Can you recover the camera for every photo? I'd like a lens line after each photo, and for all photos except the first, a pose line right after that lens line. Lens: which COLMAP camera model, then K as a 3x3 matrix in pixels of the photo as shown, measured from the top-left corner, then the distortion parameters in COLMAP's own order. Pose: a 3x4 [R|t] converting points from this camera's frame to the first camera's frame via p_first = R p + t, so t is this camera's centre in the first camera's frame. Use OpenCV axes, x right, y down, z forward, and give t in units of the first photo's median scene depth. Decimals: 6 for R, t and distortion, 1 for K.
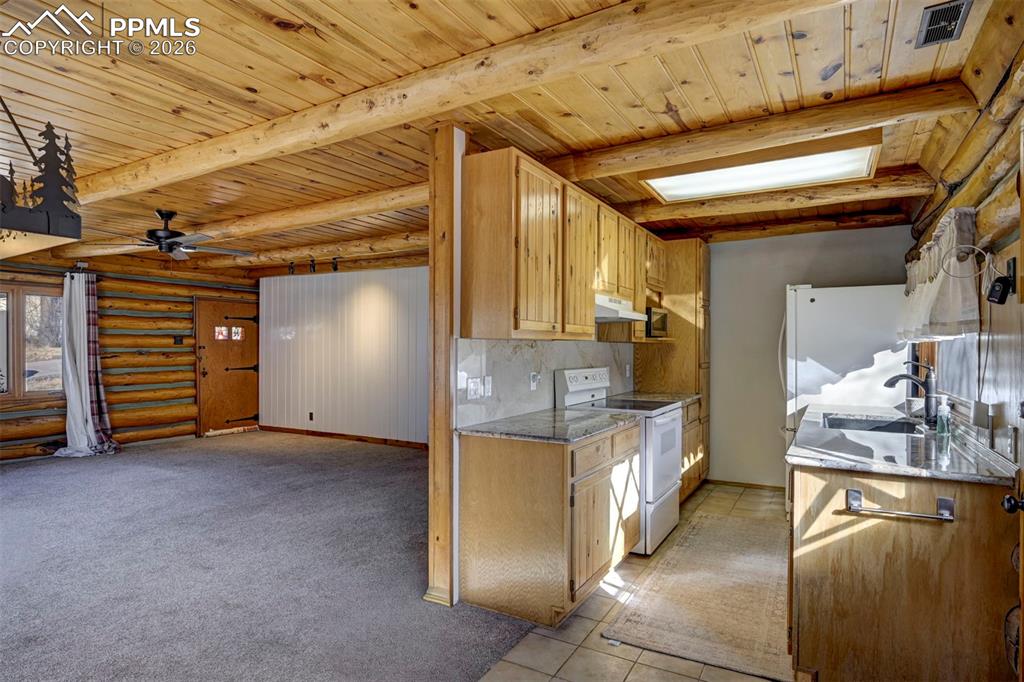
lens RADIAL K [[573.6, 0, 516.9], [0, 573.6, 346.7], [0, 0, 1]] dist [0.004320, 0.000718]
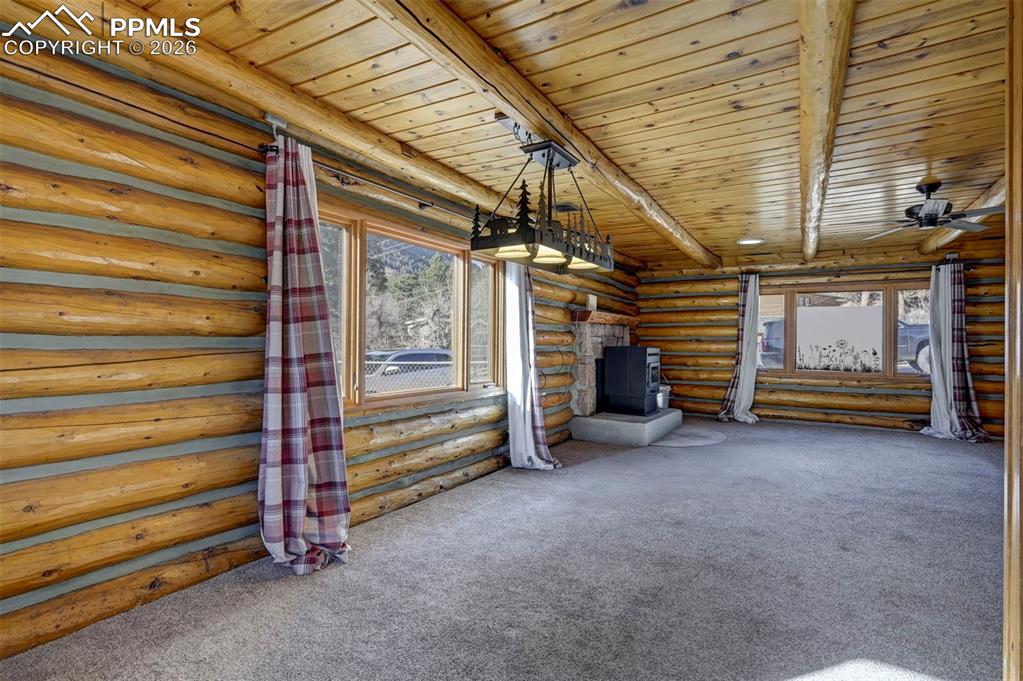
lens RADIAL K [[484.3, 0, 518.3], [0, 484.3, 340.0], [0, 0, 1]] dist [-0.002356, -0.000419]
pose [[-0.029894, -0.008535, -0.999517, 0.145789], [-0.008005, 0.999934, -0.008299, 0.023787], [0.999521, 0.007753, -0.029960, 0.239474]]
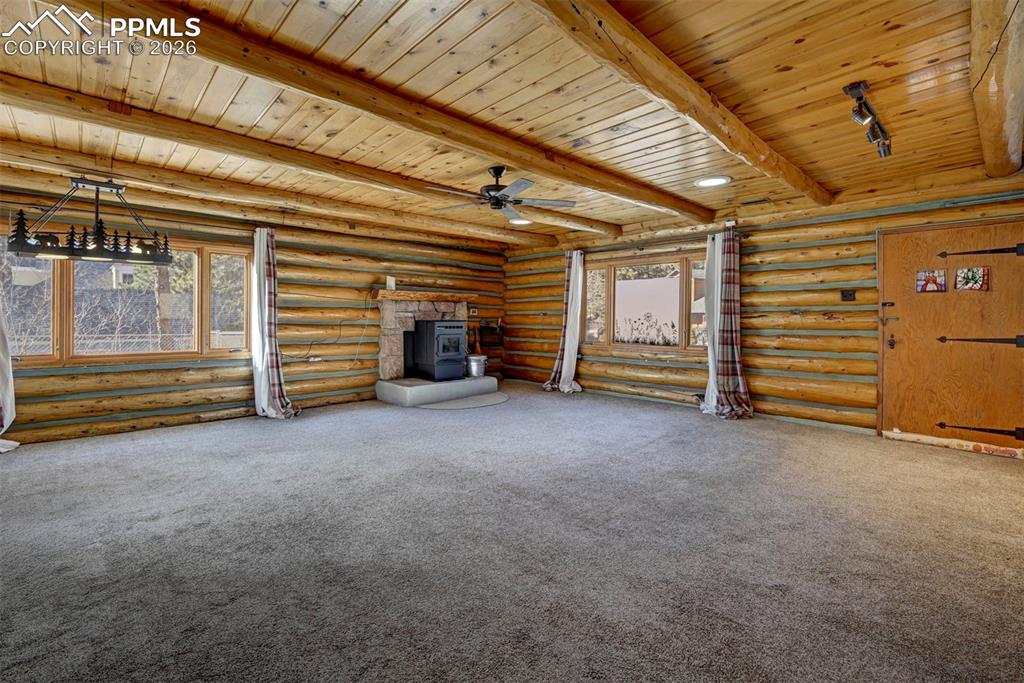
lens RADIAL K [[461.7, 0, 519.5], [0, 461.7, 320.5], [0, 0, 1]] dist [0.001335, -0.000103]
pose [[-0.292859, 0.002126, -0.956153, 0.117423], [-0.002627, 0.999992, 0.003028, 0.023778], [0.956152, 0.003398, -0.292851, 0.884395]]
